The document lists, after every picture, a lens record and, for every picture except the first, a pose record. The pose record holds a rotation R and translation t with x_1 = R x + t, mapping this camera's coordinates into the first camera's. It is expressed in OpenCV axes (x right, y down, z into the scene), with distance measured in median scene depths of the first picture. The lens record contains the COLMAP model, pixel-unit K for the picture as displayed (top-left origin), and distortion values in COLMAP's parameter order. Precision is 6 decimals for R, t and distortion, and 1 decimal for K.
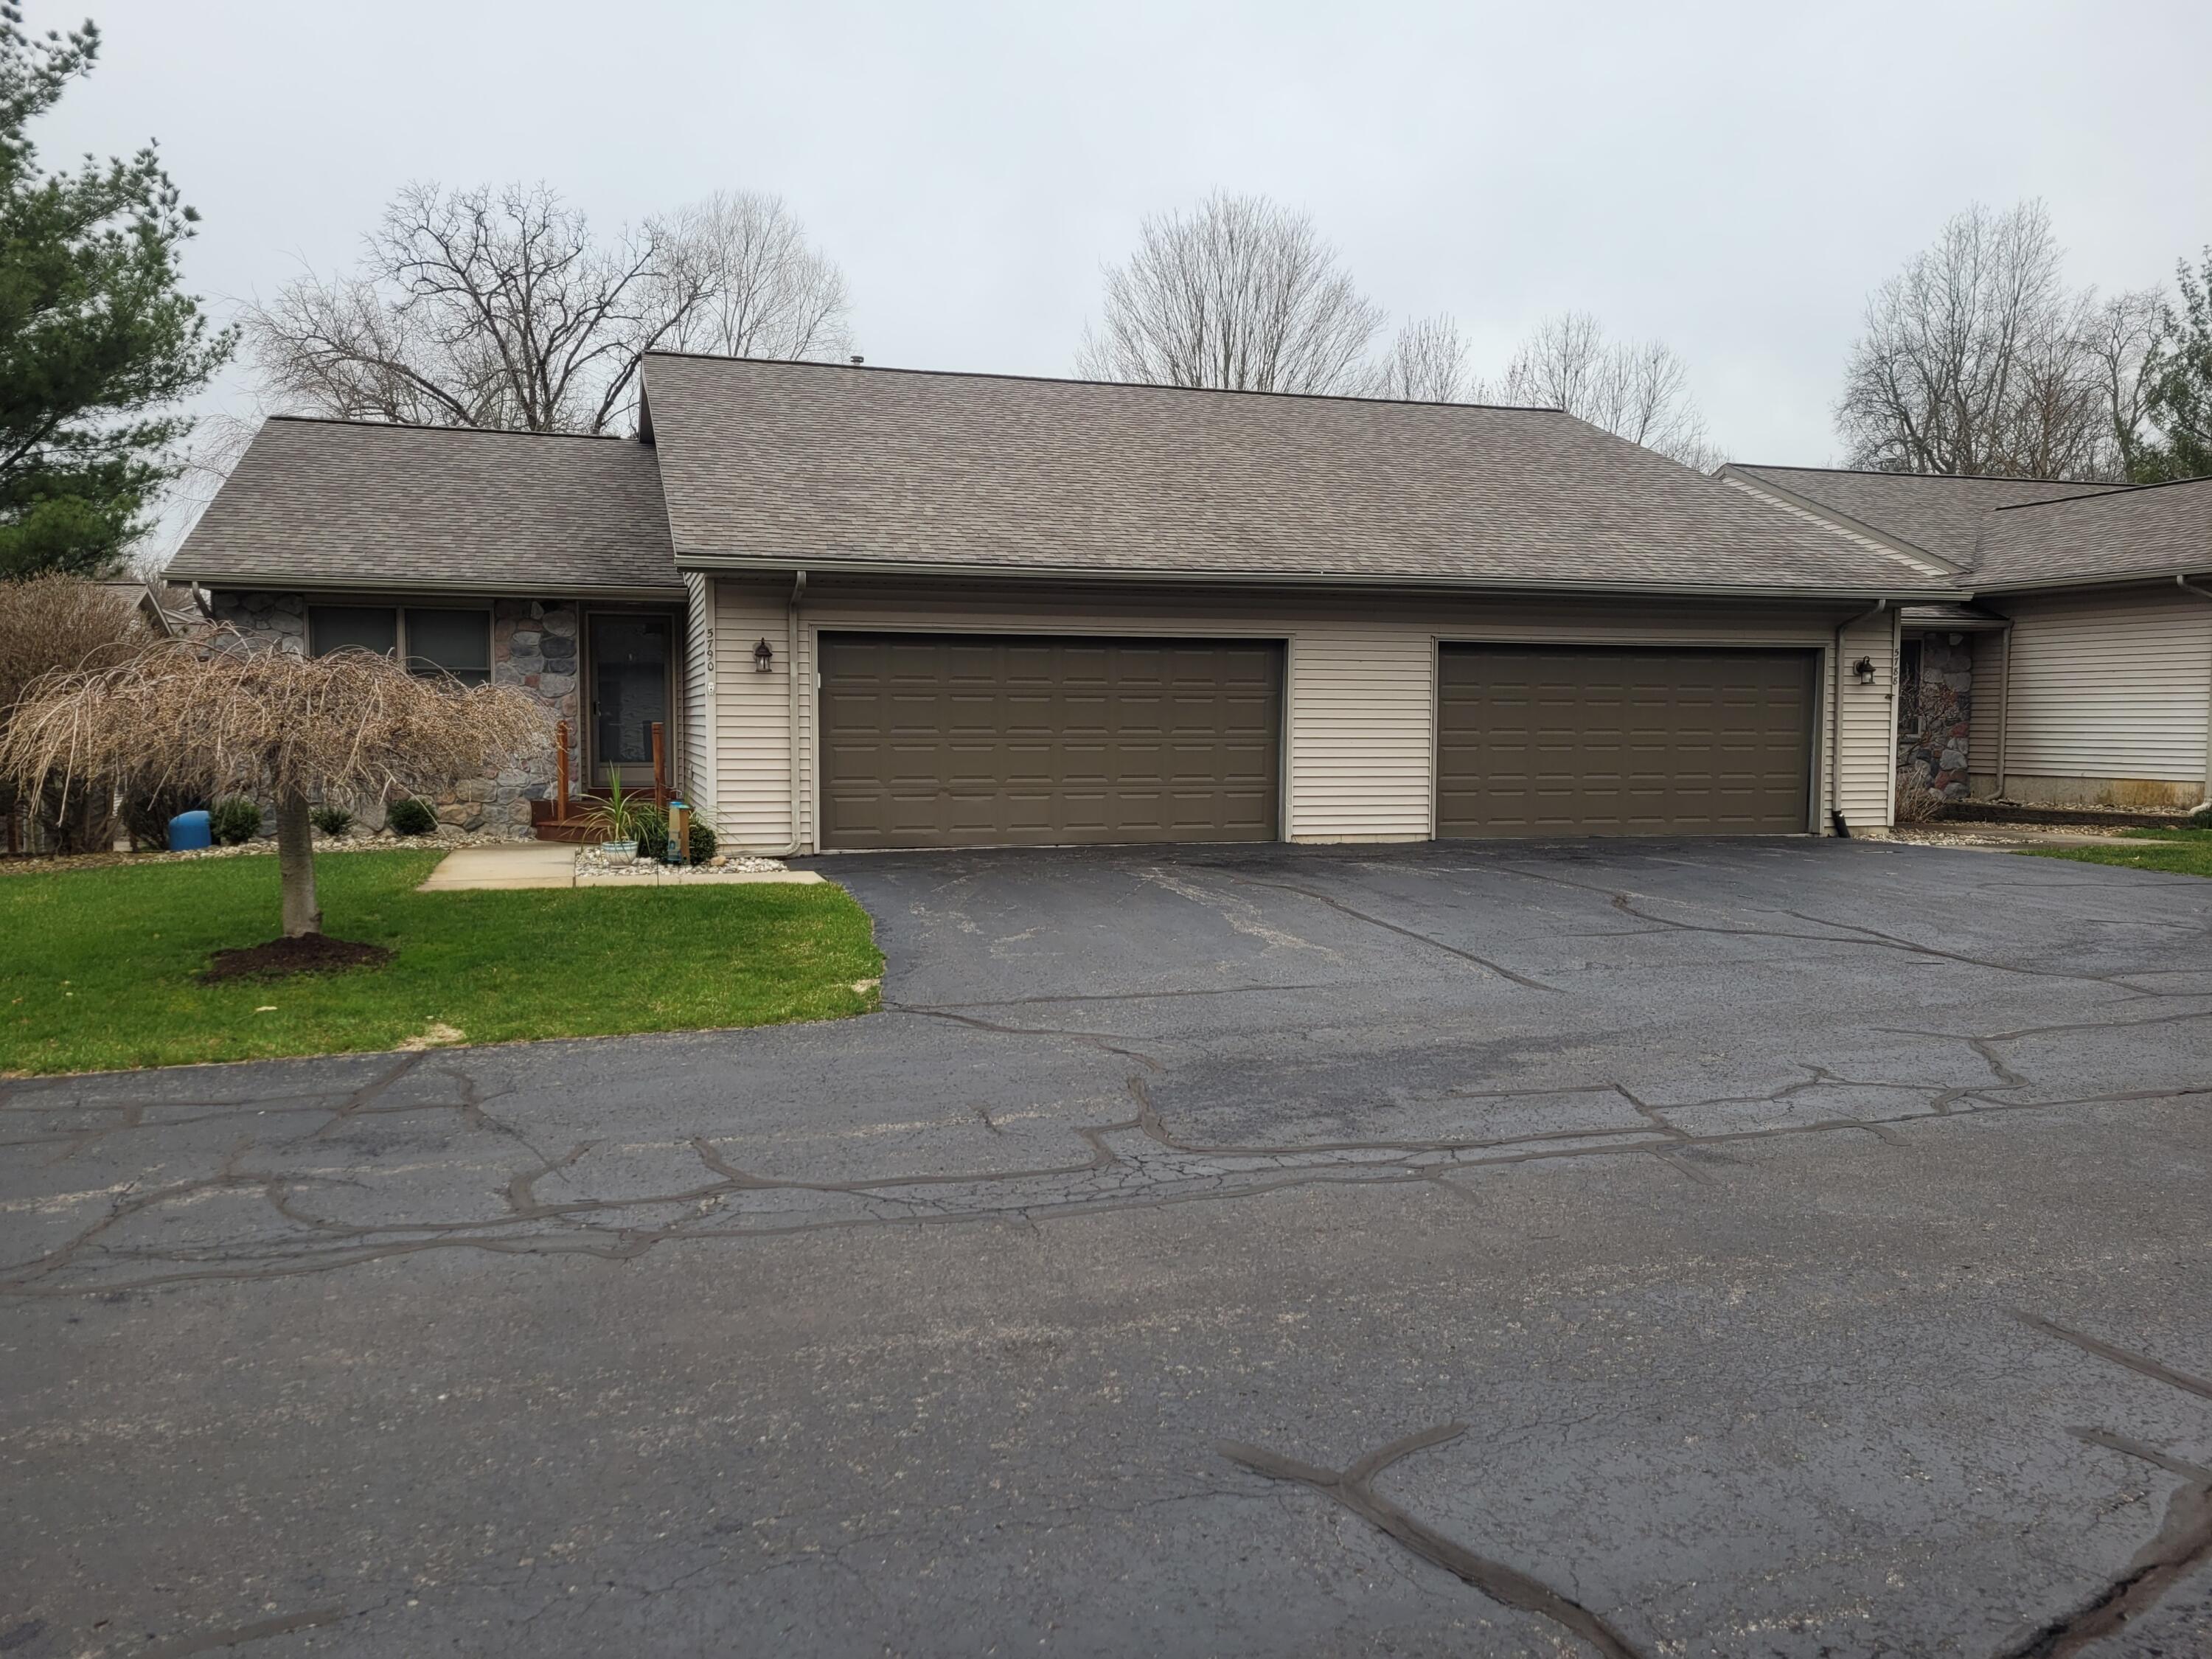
lens RADIAL K [[1651.1, 0, 1106.0], [0, 1651.1, 829.5], [0, 0, 1]] dist [0.065165, -0.002239]
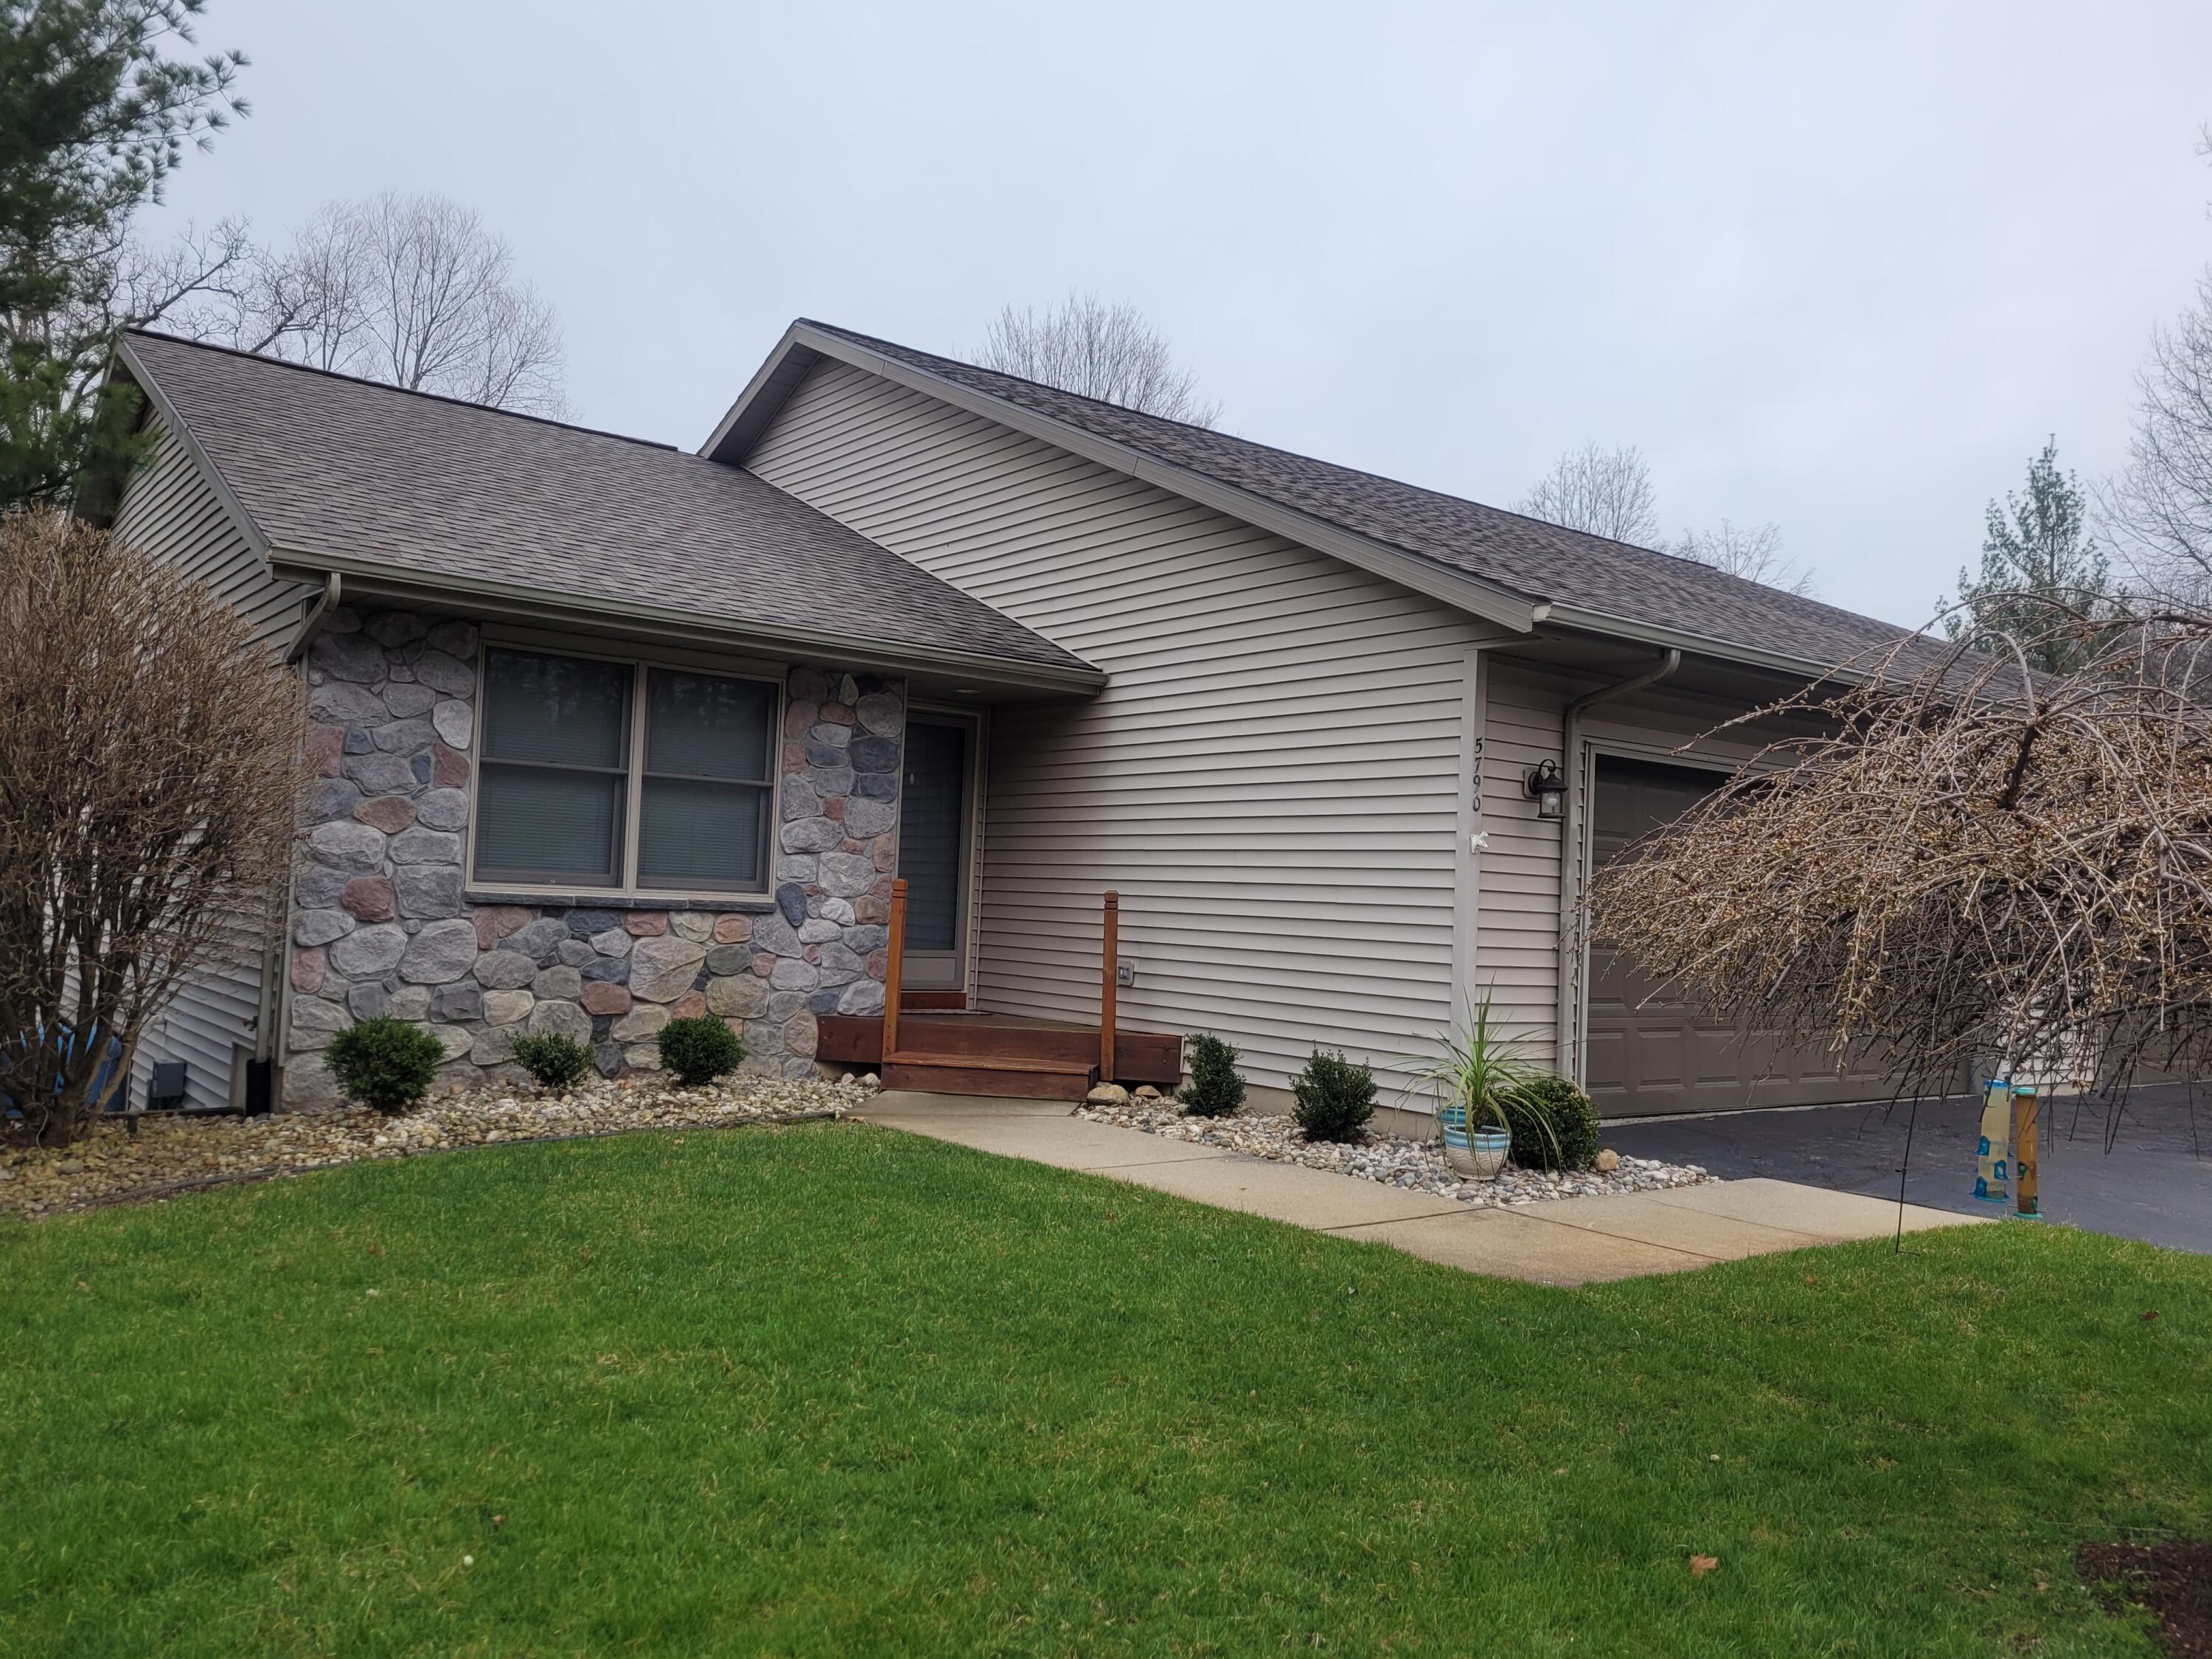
lens RADIAL K [[1651.1, 0, 1106.0], [0, 1651.1, 829.5], [0, 0, 1]] dist [0.065165, -0.002239]
pose [[0.930207, 0.054983, 0.362895, -0.465496], [-0.017342, 0.994196, -0.106180, -0.022347], [-0.366626, 0.092476, 0.925761, 0.431423]]
